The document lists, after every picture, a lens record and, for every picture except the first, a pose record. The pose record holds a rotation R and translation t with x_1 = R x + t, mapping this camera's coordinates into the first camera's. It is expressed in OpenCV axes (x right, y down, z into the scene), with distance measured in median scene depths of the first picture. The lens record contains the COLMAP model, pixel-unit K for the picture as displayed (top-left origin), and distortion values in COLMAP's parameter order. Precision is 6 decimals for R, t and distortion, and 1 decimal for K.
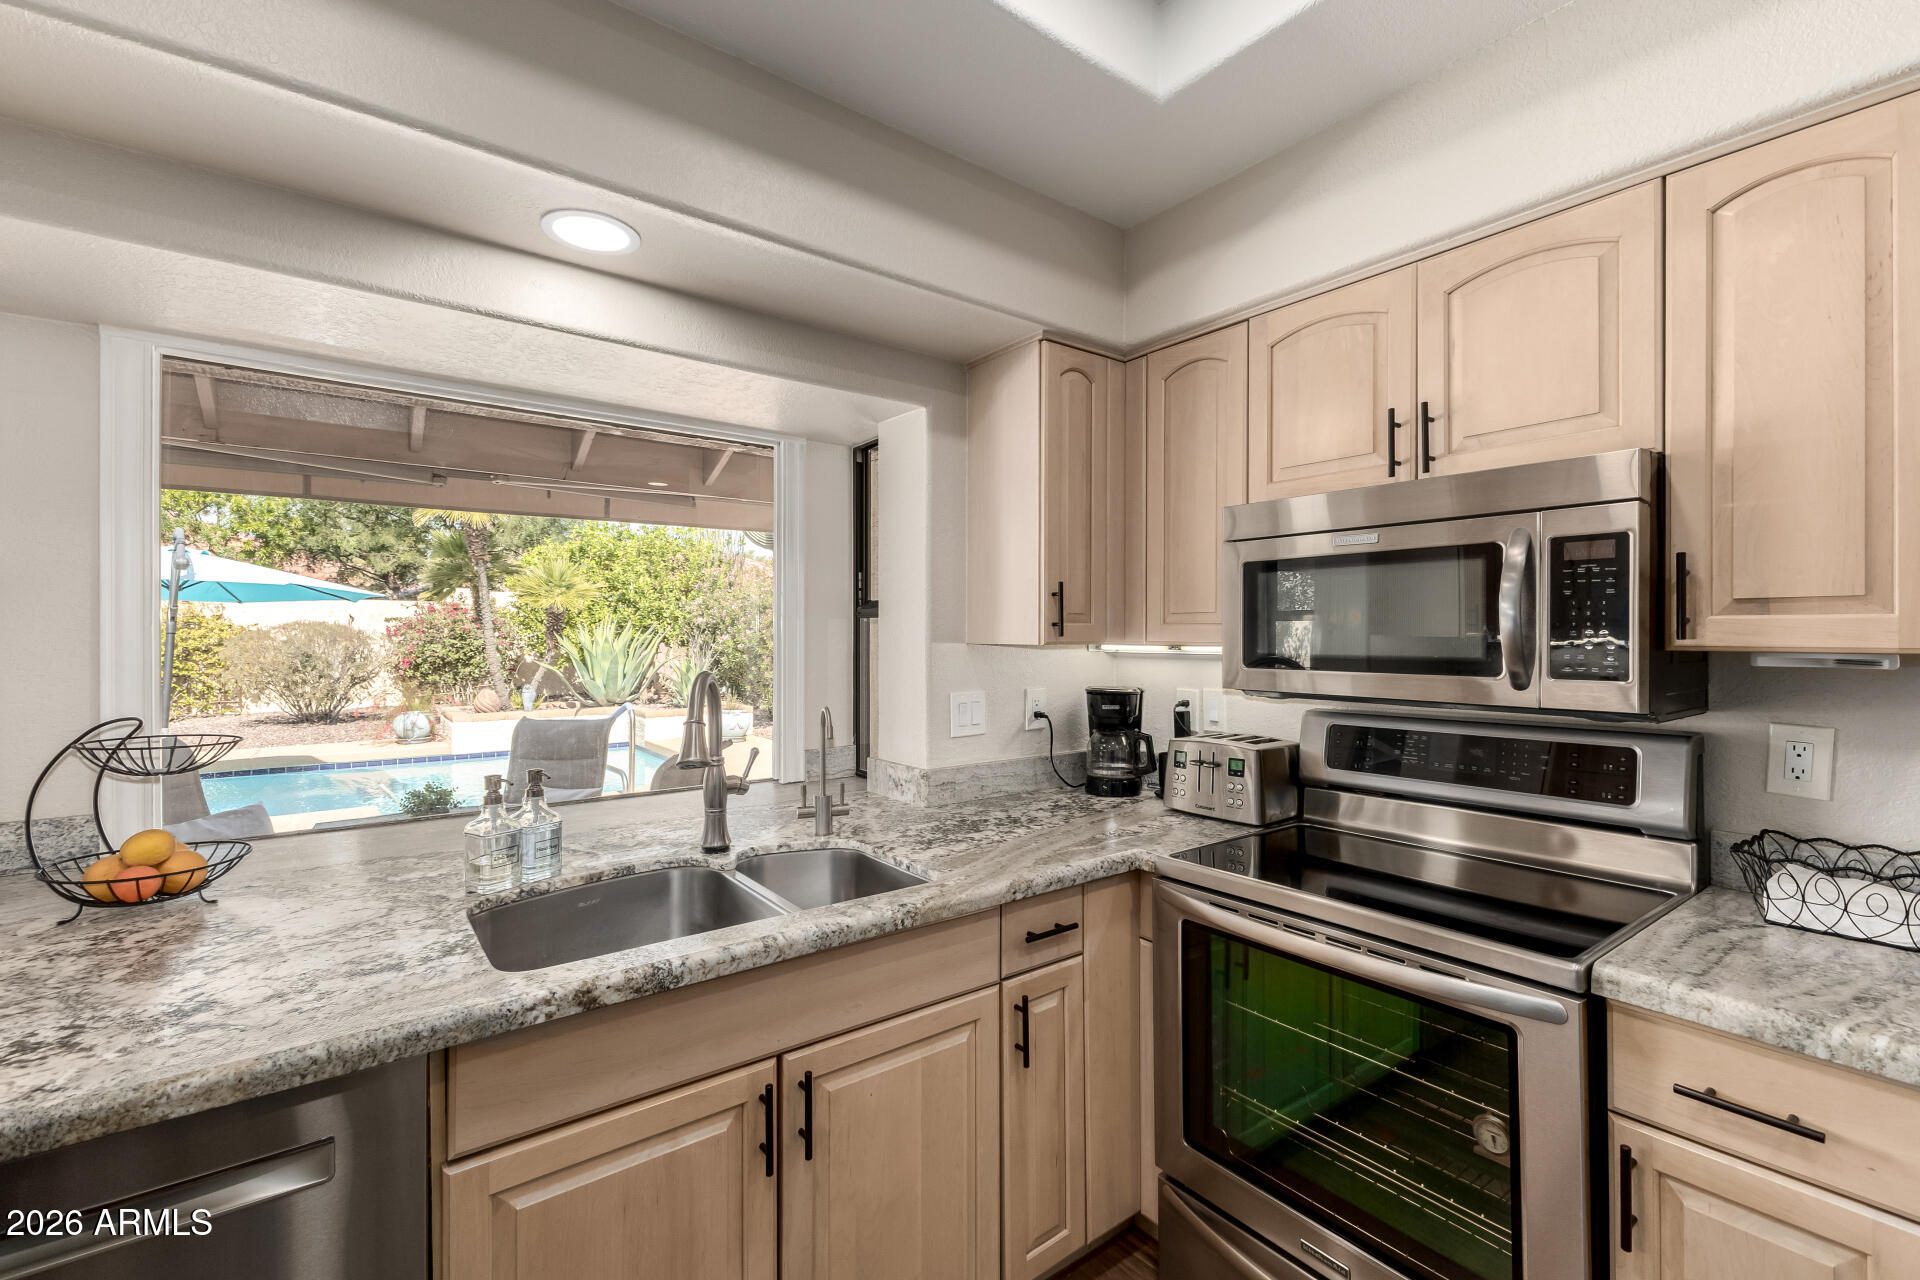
lens RADIAL K [[831.9, 0, 919.9], [0, 831.9, 634.2], [0, 0, 1]] dist [0.012929, -0.002955]
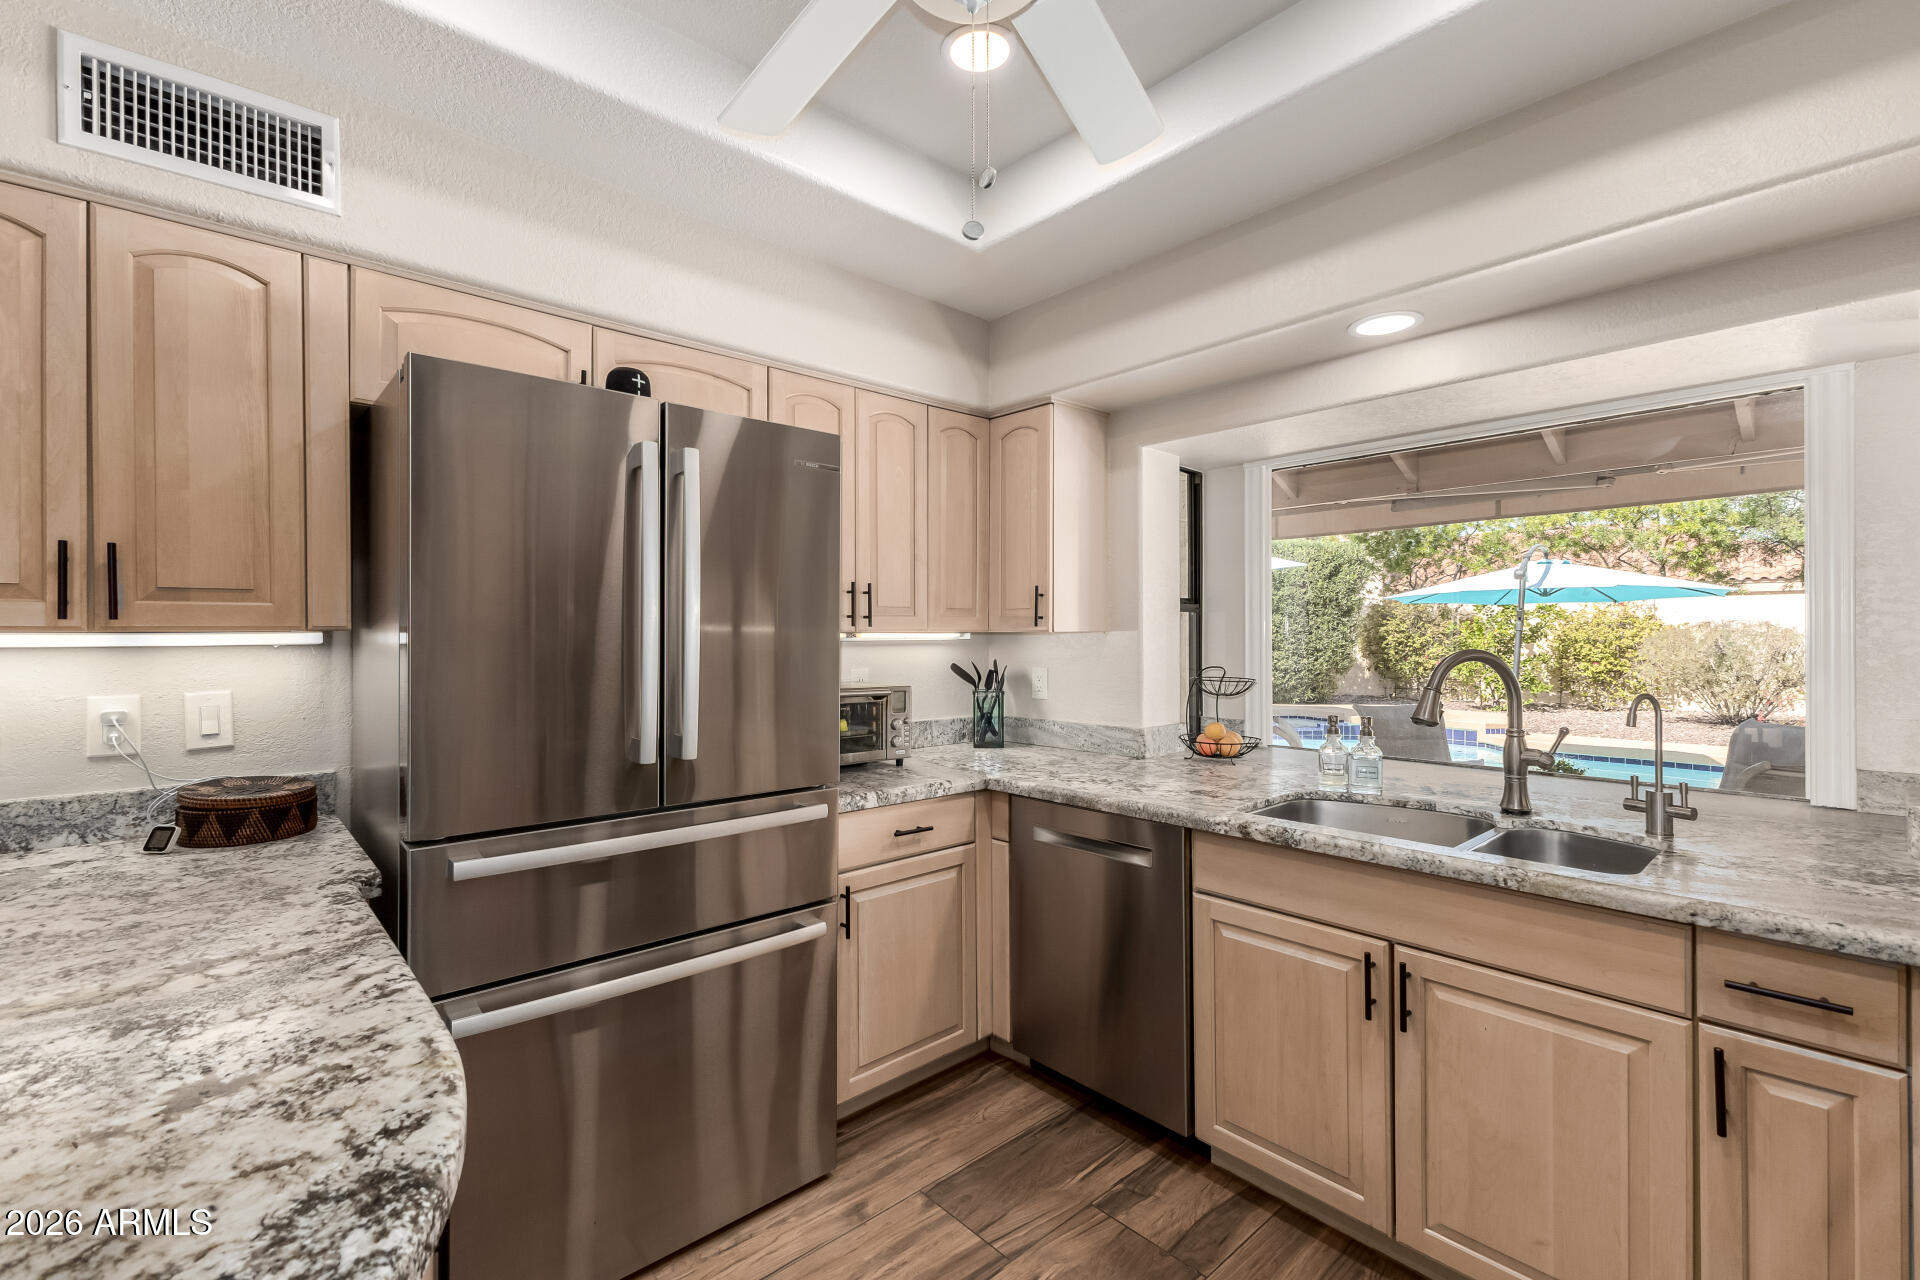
lens RADIAL K [[831.9, 0, 958.3], [0, 831.9, 638.1], [0, 0, 1]] dist [0.012929, -0.002955]
pose [[0.092147, -0.003218, -0.995740, 0.845901], [0.004814, 0.999985, -0.002786, 0.027095], [0.995734, -0.004537, 0.092161, 0.171641]]
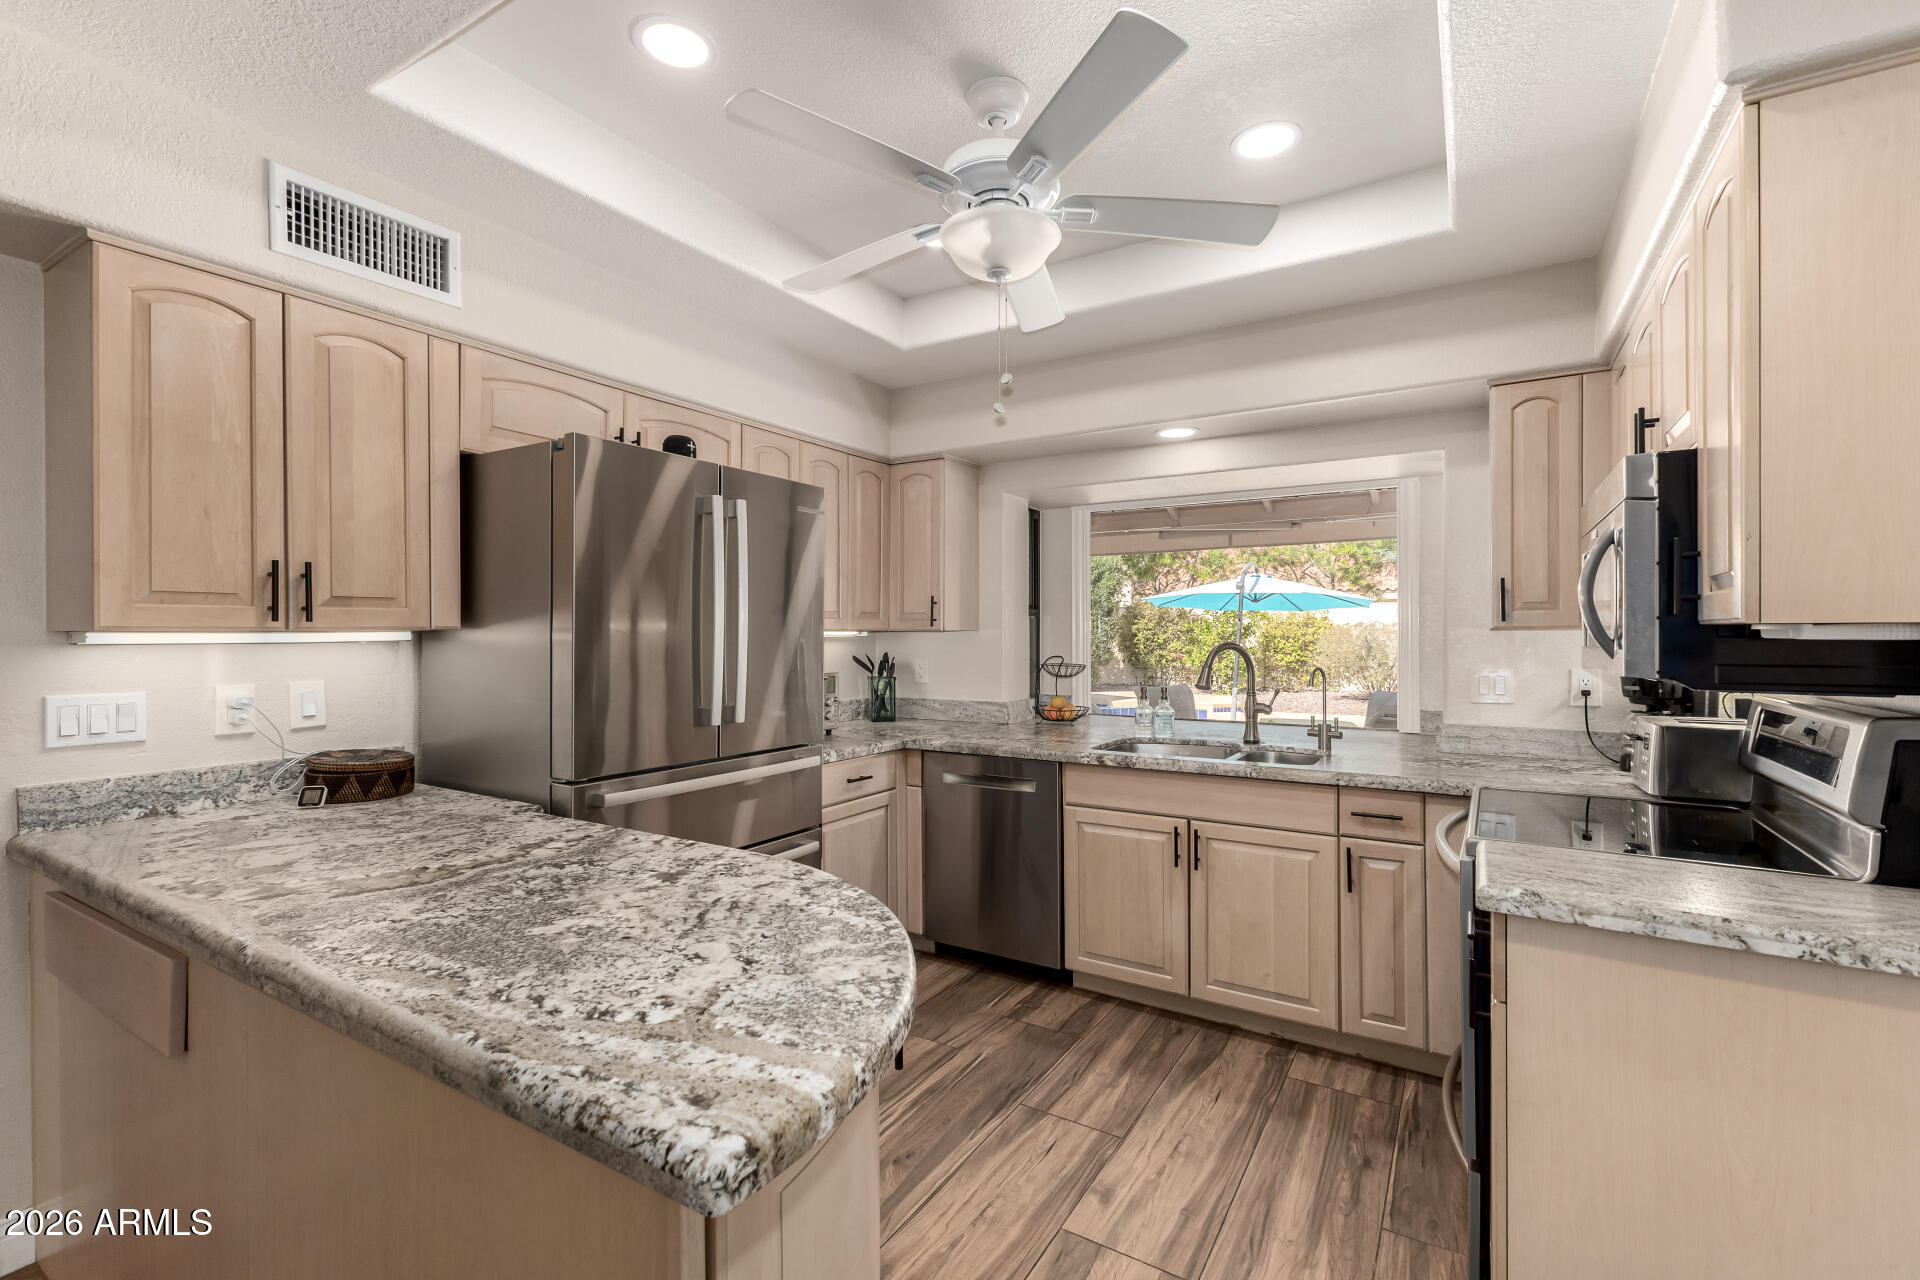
lens RADIAL K [[831.9, 0, 954.3], [0, 831.9, 636.8], [0, 0, 1]] dist [0.012929, -0.002955]
pose [[0.355389, -0.001591, -0.934717, 1.289197], [0.006130, 0.999981, 0.000629, 0.025910], [0.934699, -0.005954, 0.355392, -0.253634]]
